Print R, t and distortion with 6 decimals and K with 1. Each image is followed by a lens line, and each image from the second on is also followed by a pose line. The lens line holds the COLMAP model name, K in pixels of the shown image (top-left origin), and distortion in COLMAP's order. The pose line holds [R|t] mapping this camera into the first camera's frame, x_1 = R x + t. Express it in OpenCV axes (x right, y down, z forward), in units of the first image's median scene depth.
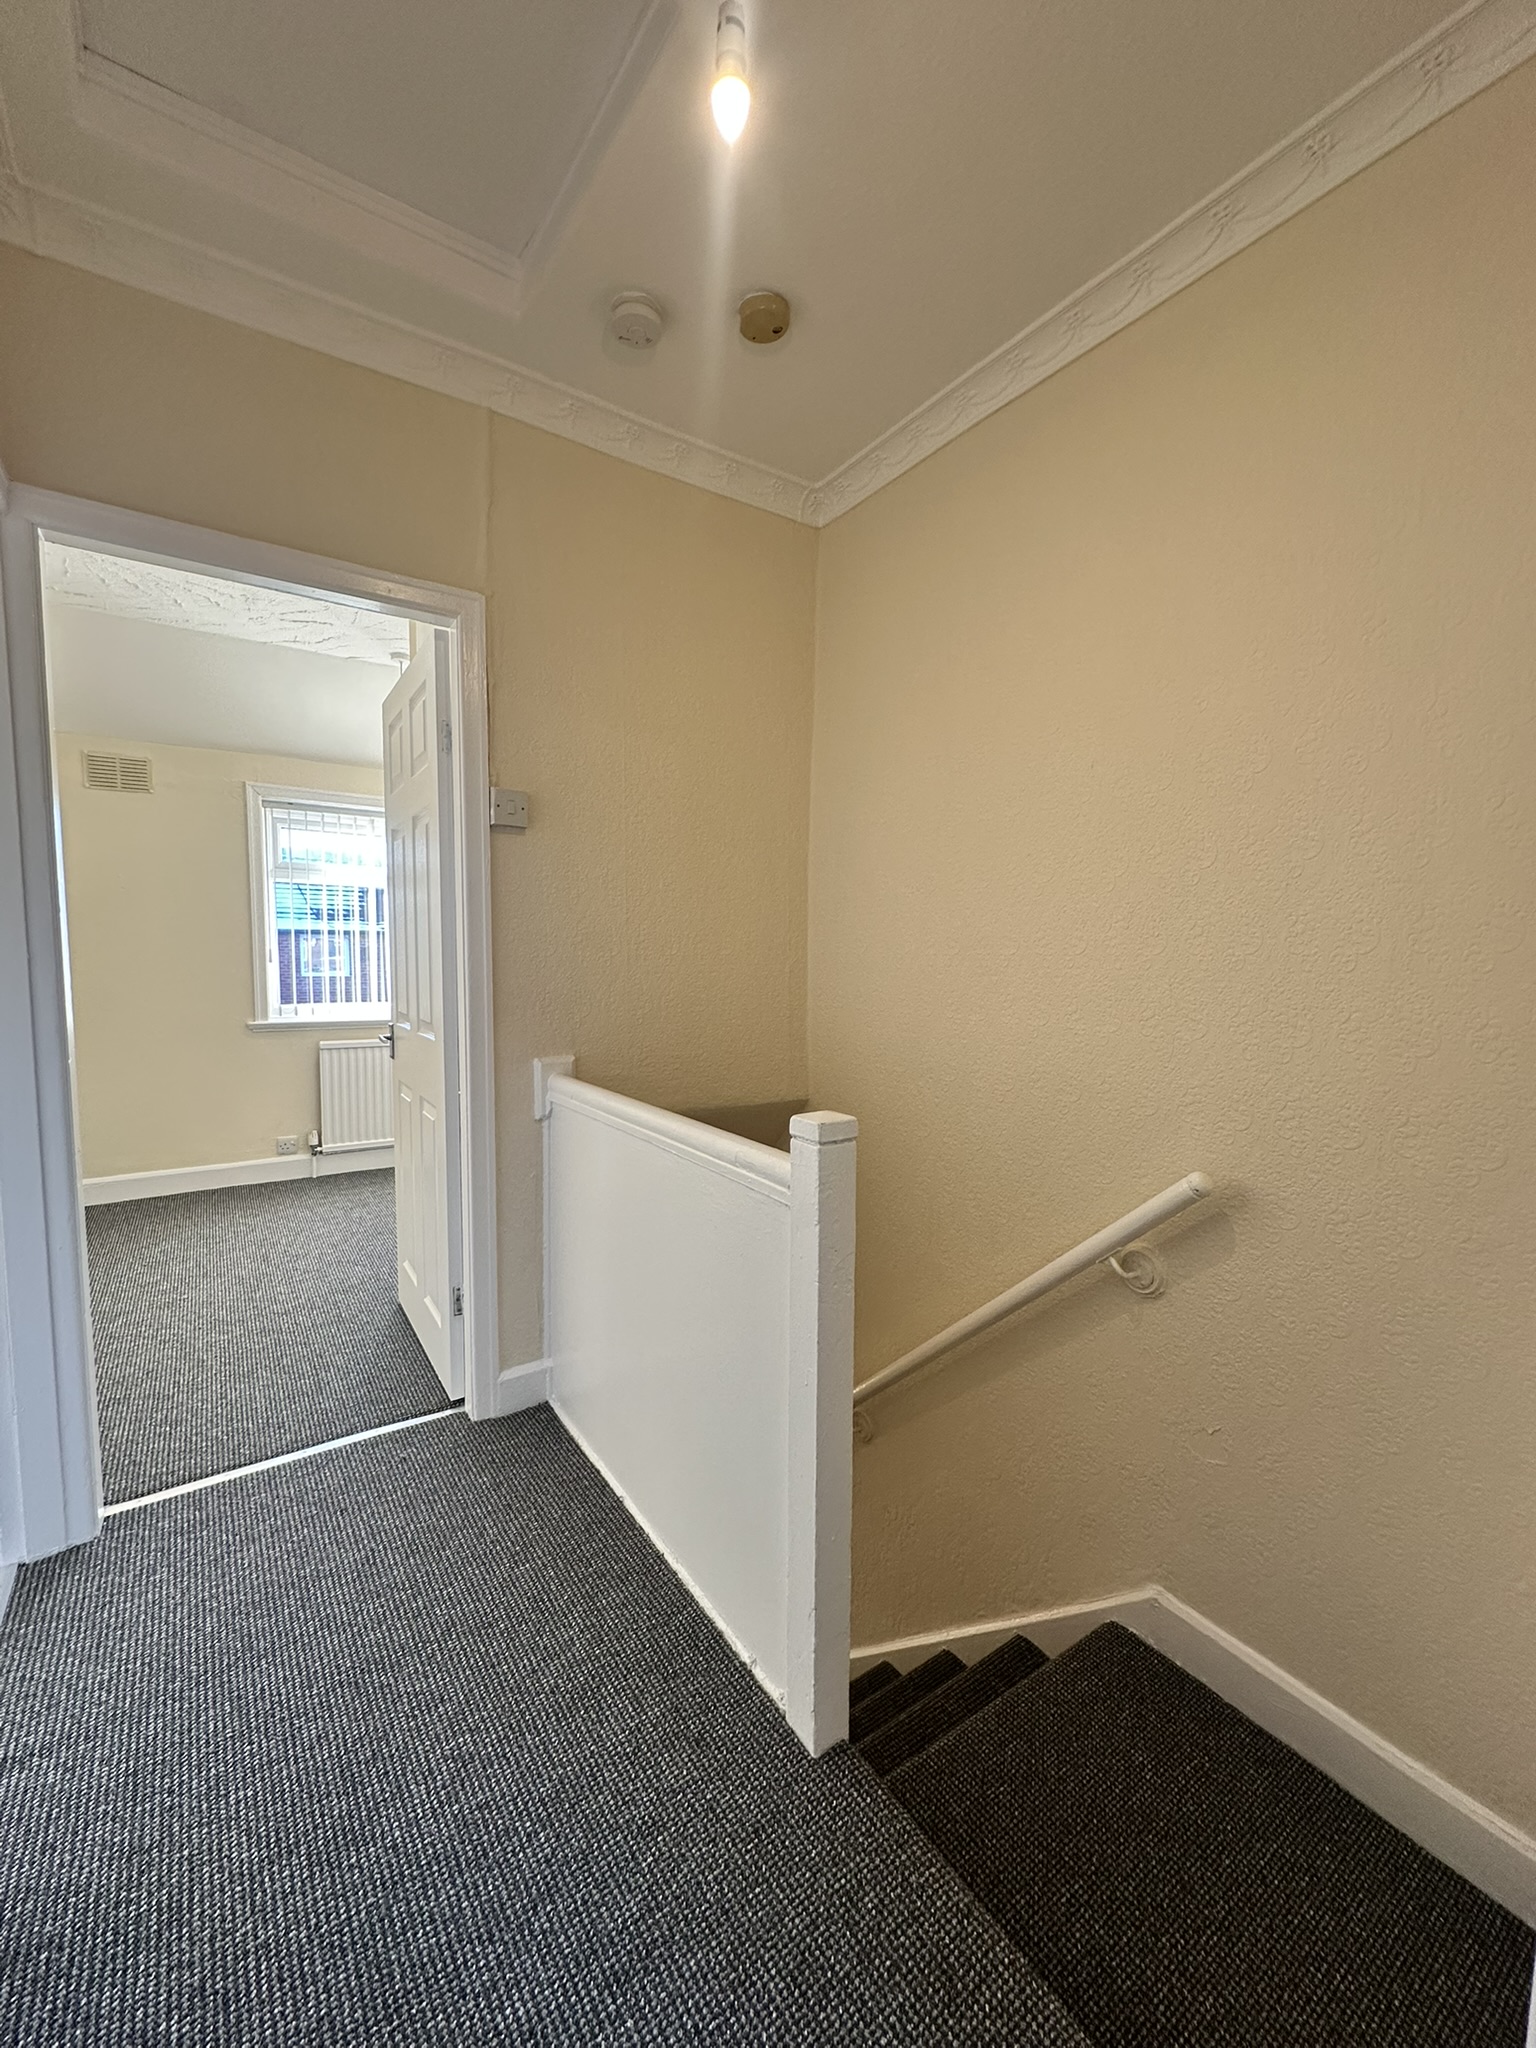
lens RADIAL K [[841.4, 0, 768.0], [0, 841.4, 1024.0], [0, 0, 1]] dist [-0.000065, 0.003702]
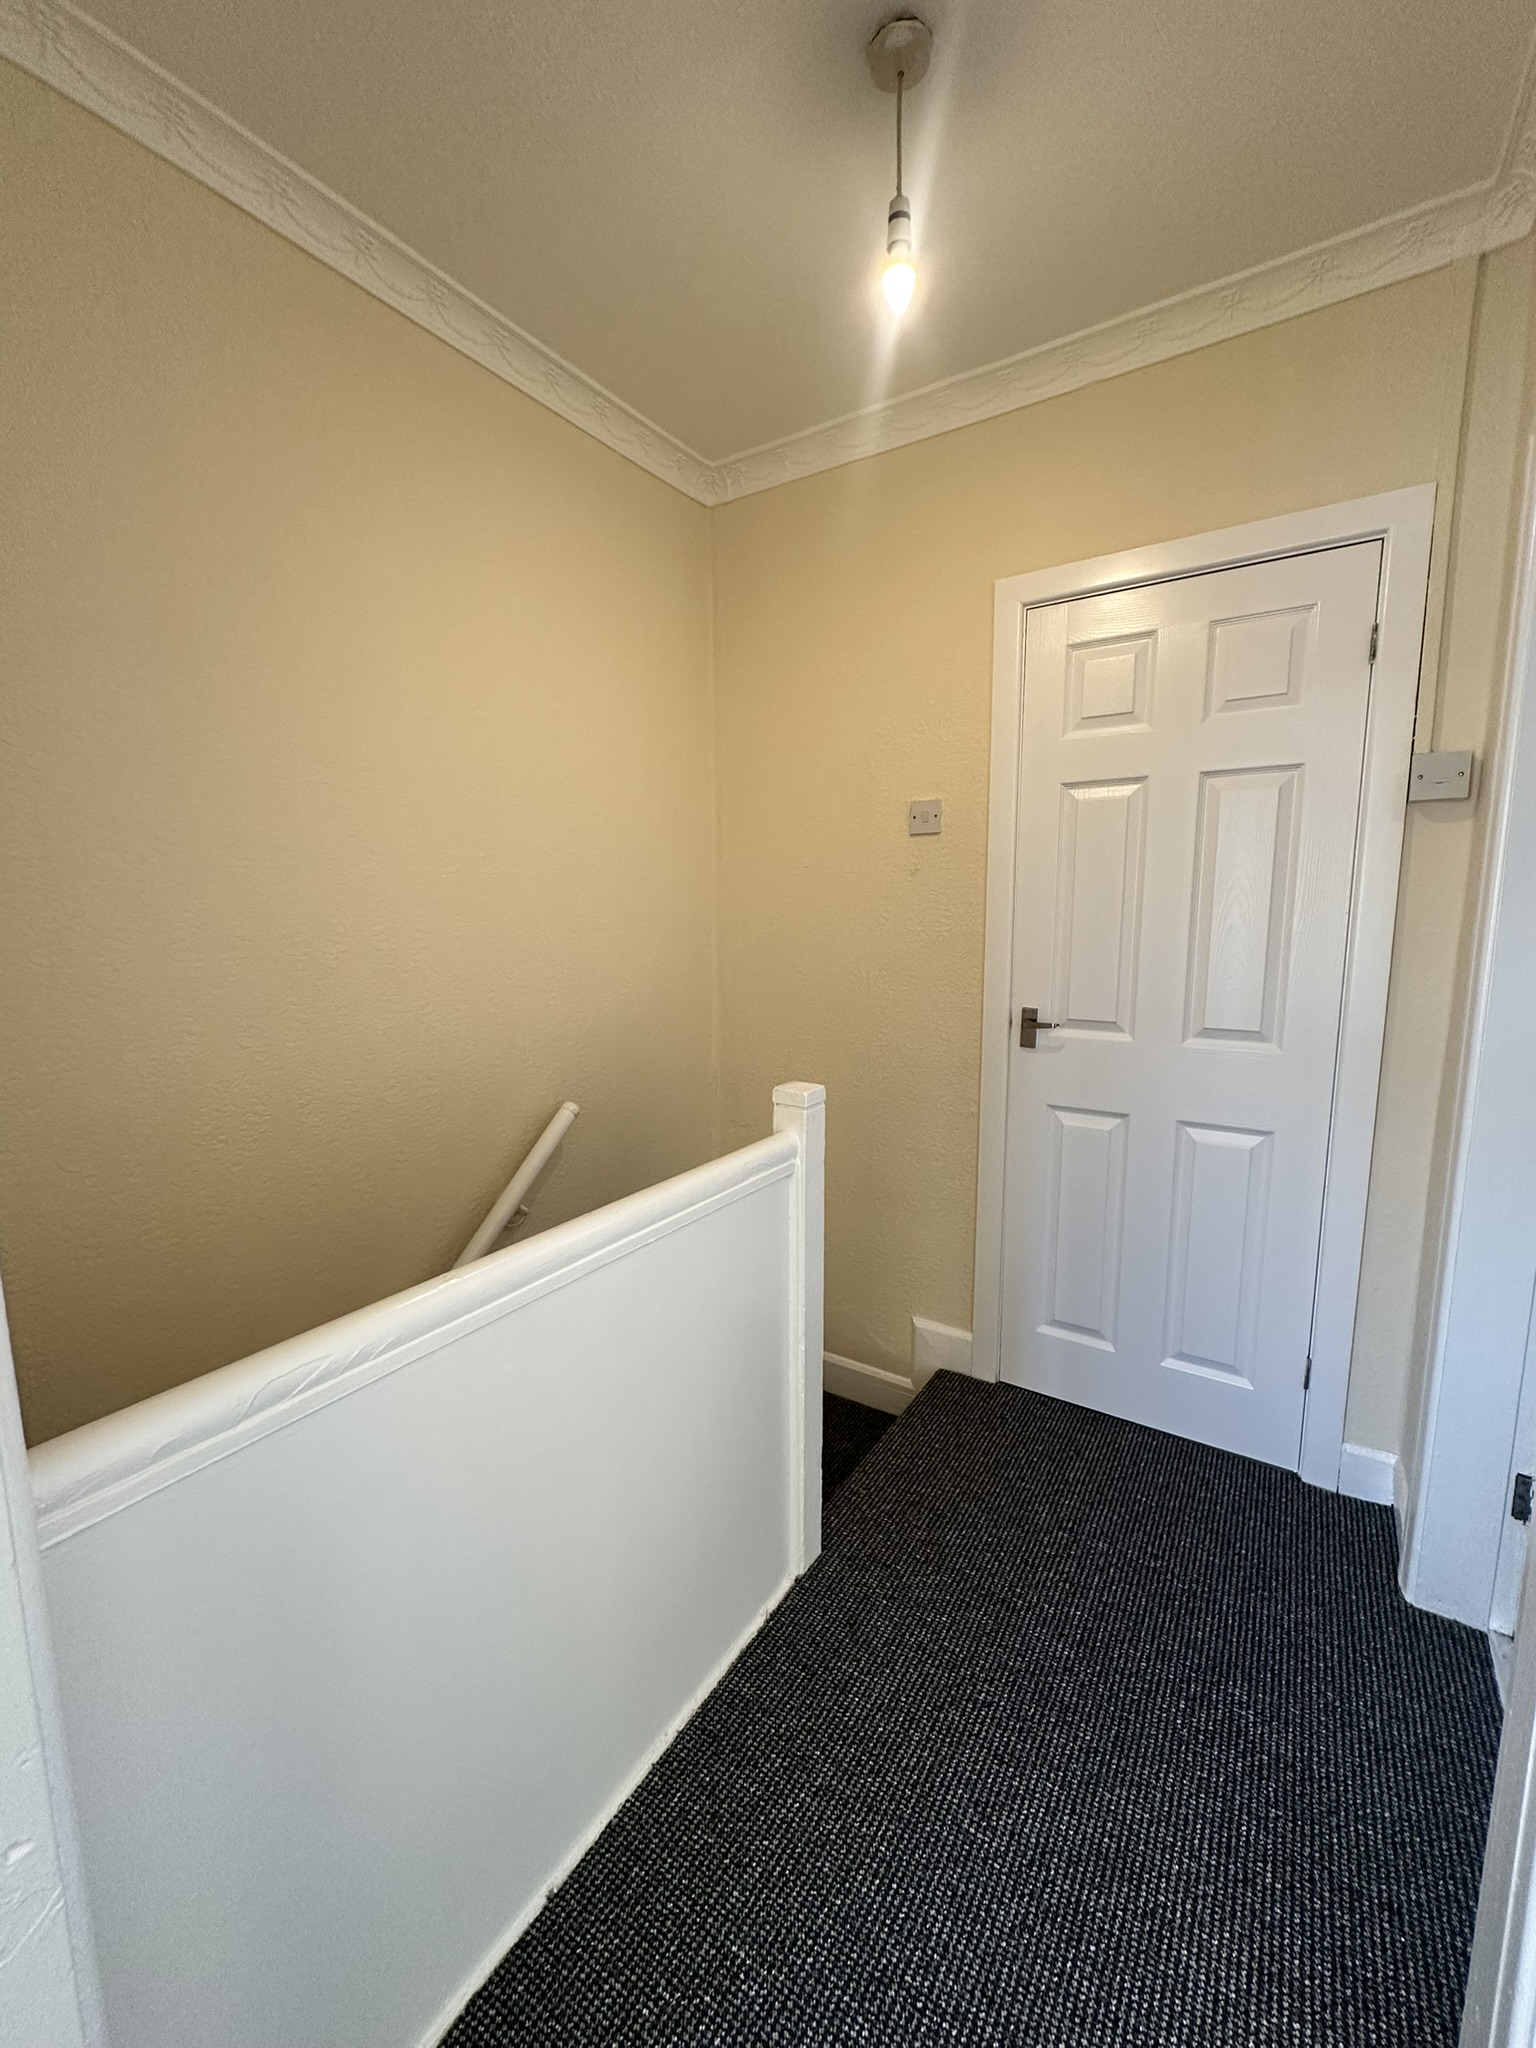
lens RADIAL K [[841.4, 0, 768.0], [0, 841.4, 1024.0], [0, 0, 1]] dist [-0.000065, 0.003702]
pose [[-0.382472, -0.149687, 0.911762, -2.036558], [0.073223, 0.978776, 0.191405, -0.431802], [-0.921061, 0.139969, -0.363394, 2.919016]]
